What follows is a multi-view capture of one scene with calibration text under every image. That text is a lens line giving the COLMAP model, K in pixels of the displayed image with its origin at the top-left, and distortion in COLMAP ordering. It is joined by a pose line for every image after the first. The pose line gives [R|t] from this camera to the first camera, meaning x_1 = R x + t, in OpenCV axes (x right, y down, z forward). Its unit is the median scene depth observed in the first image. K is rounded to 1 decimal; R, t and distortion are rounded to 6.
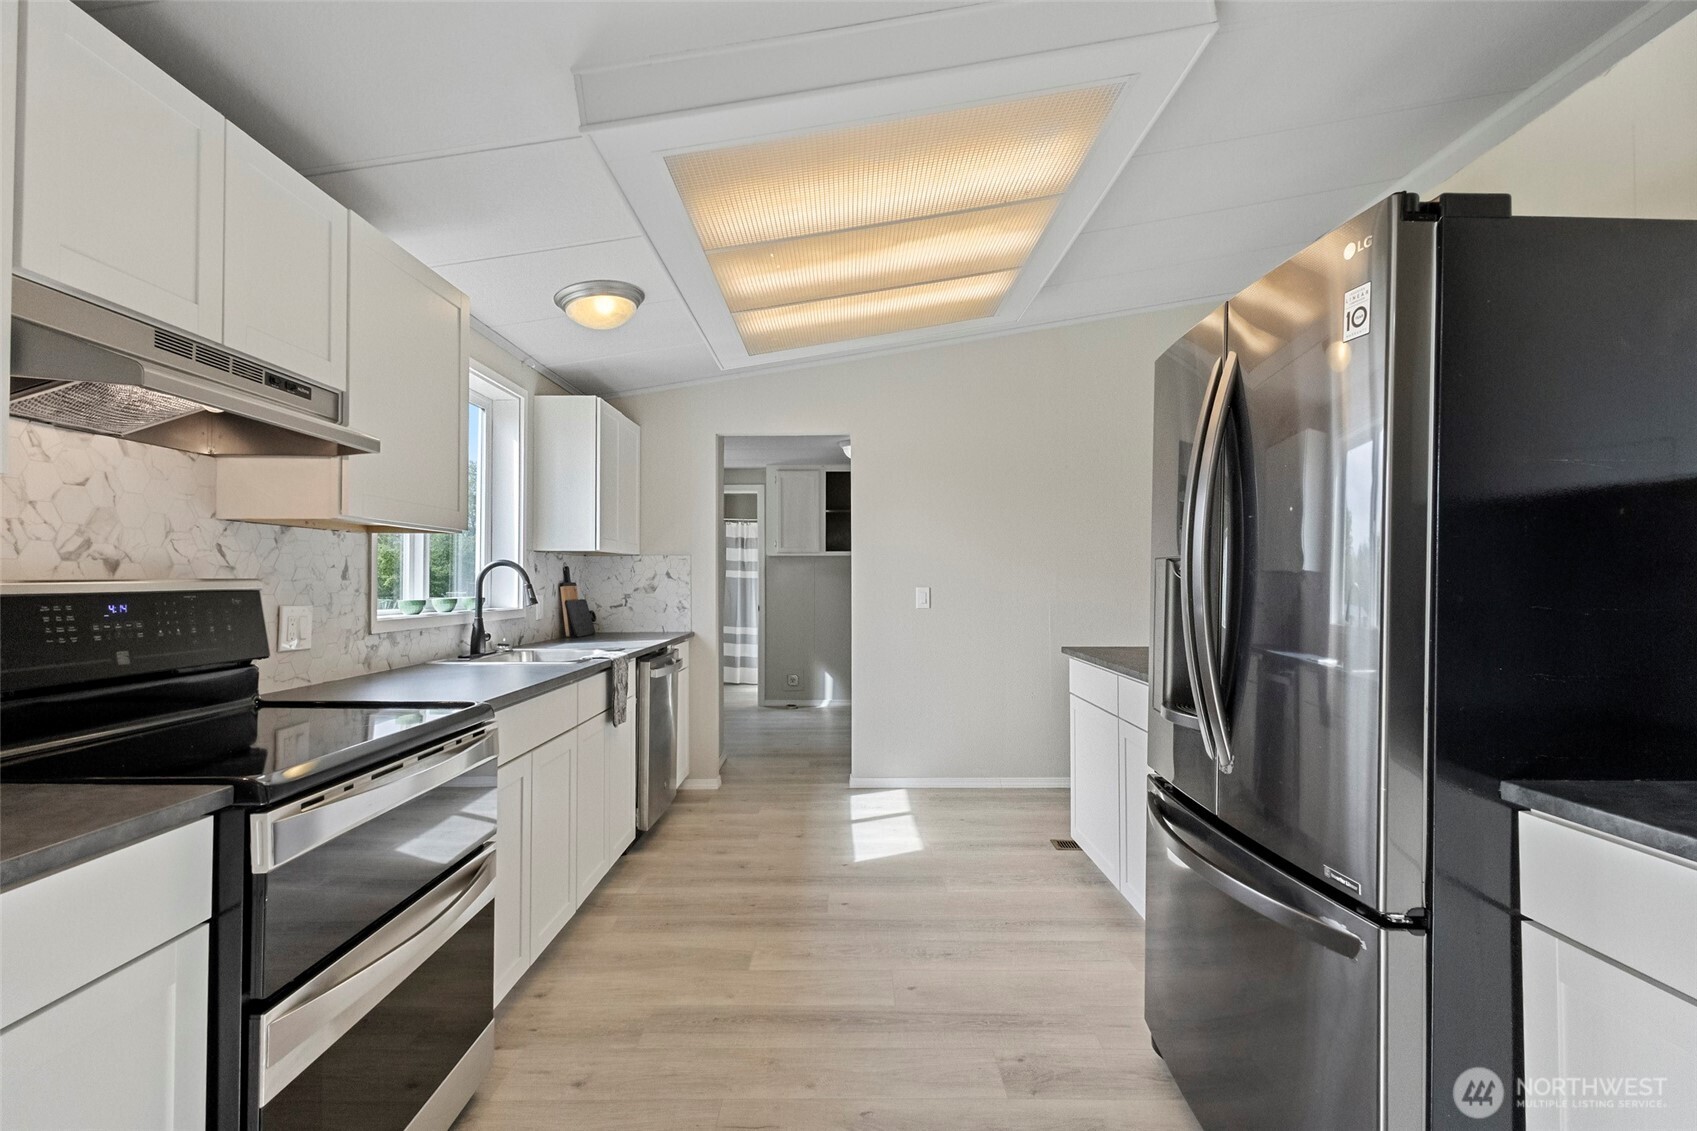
lens RADIAL K [[780.0, 0, 843.0], [0, 780.0, 563.1], [0, 0, 1]] dist [0.001923, 0.000287]
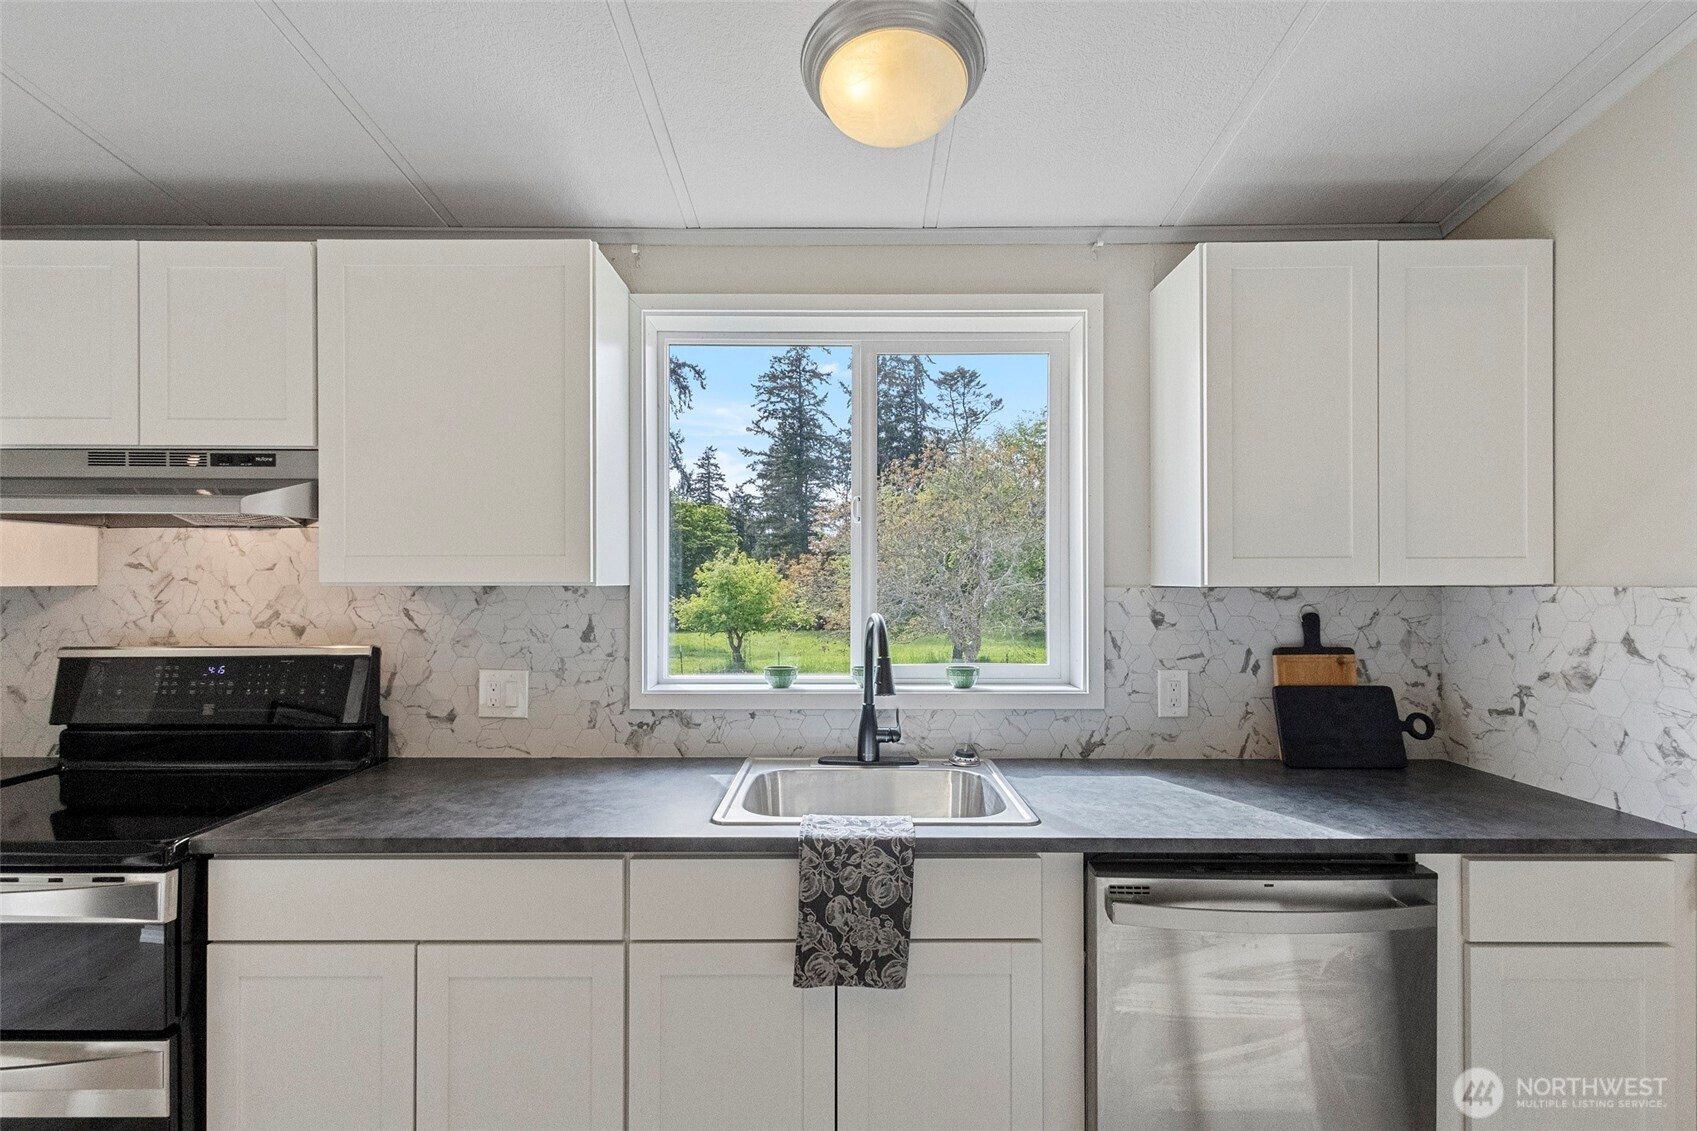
lens RADIAL K [[783.2, 0, 843.4], [0, 783.2, 582.5], [0, 0, 1]] dist [0.006395, 0.000481]
pose [[0.003174, 0.002700, -0.999991, 0.166502], [0.023396, 0.999722, 0.002773, -0.029975], [0.999721, -0.023405, 0.003110, 0.975394]]
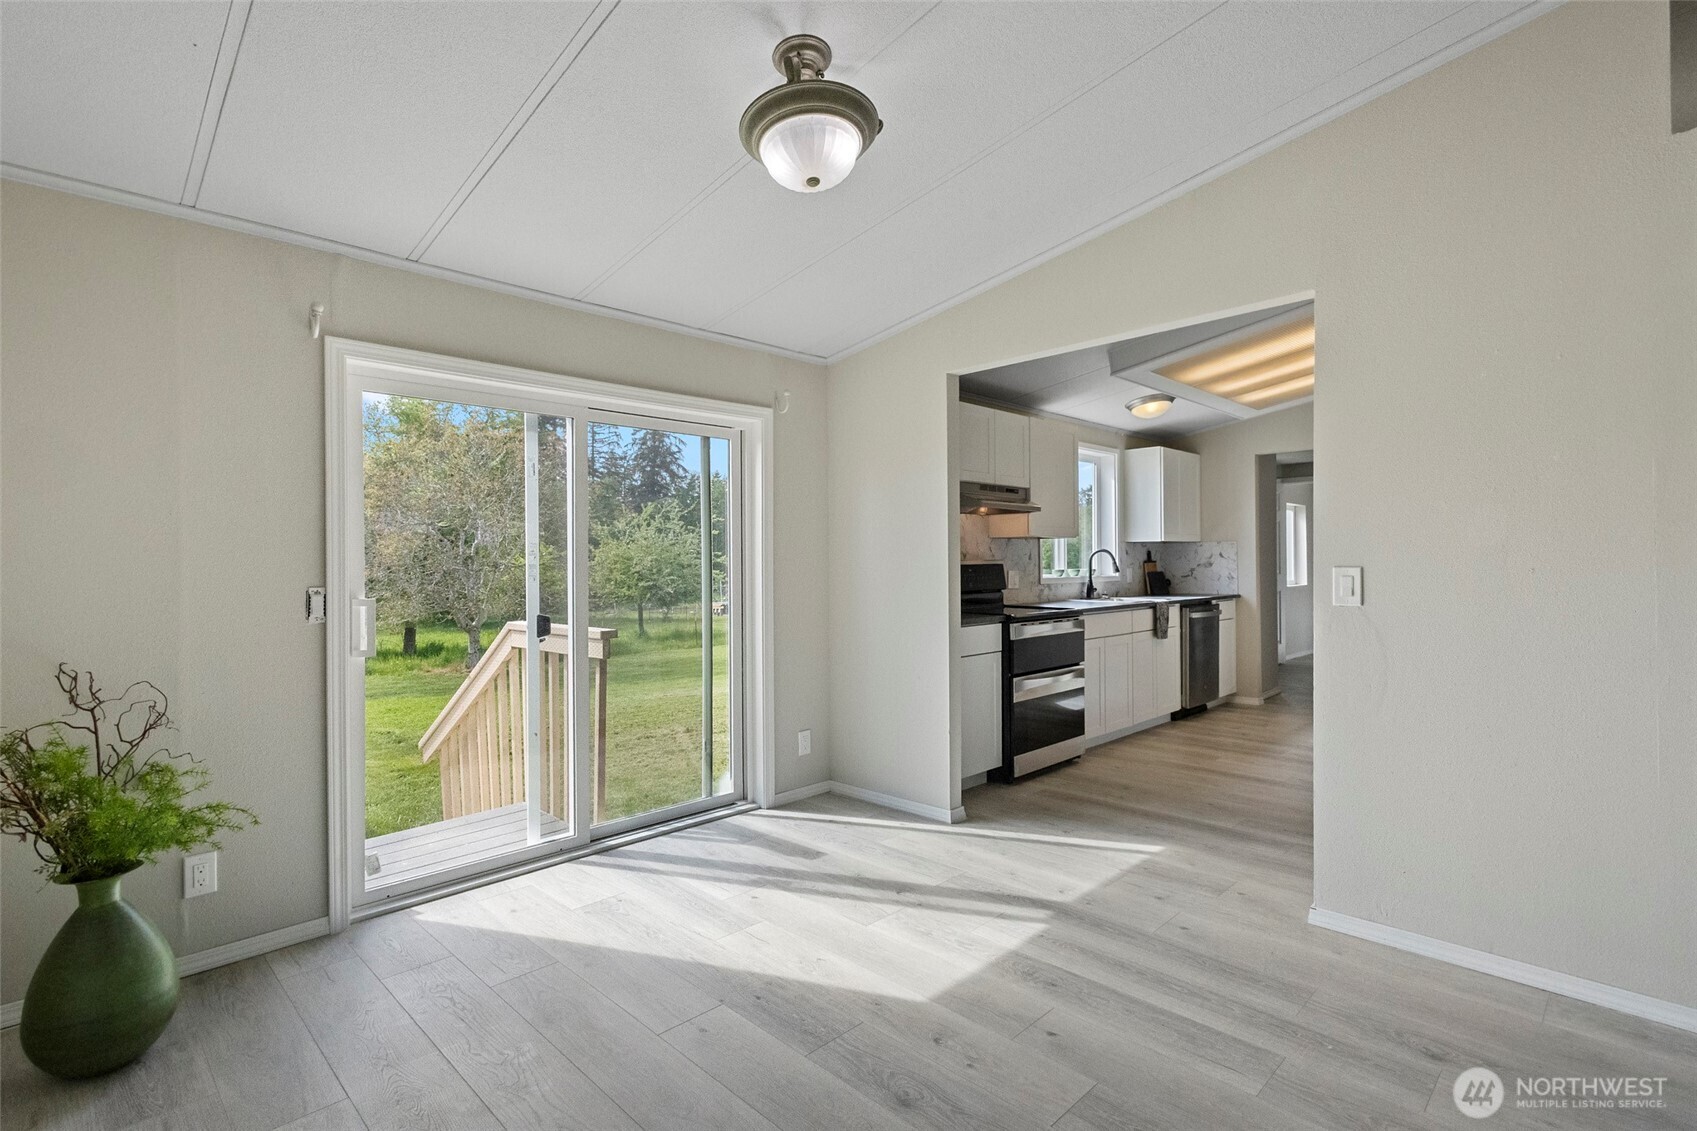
lens RADIAL K [[780.0, 0, 843.0], [0, 780.0, 563.1], [0, 0, 1]] dist [0.001923, 0.000287]
pose [[0.697224, -0.003117, -0.716847, 0.485037], [0.022794, 0.999581, 0.017824, -0.017881], [0.716491, -0.028767, 0.697003, -0.772426]]
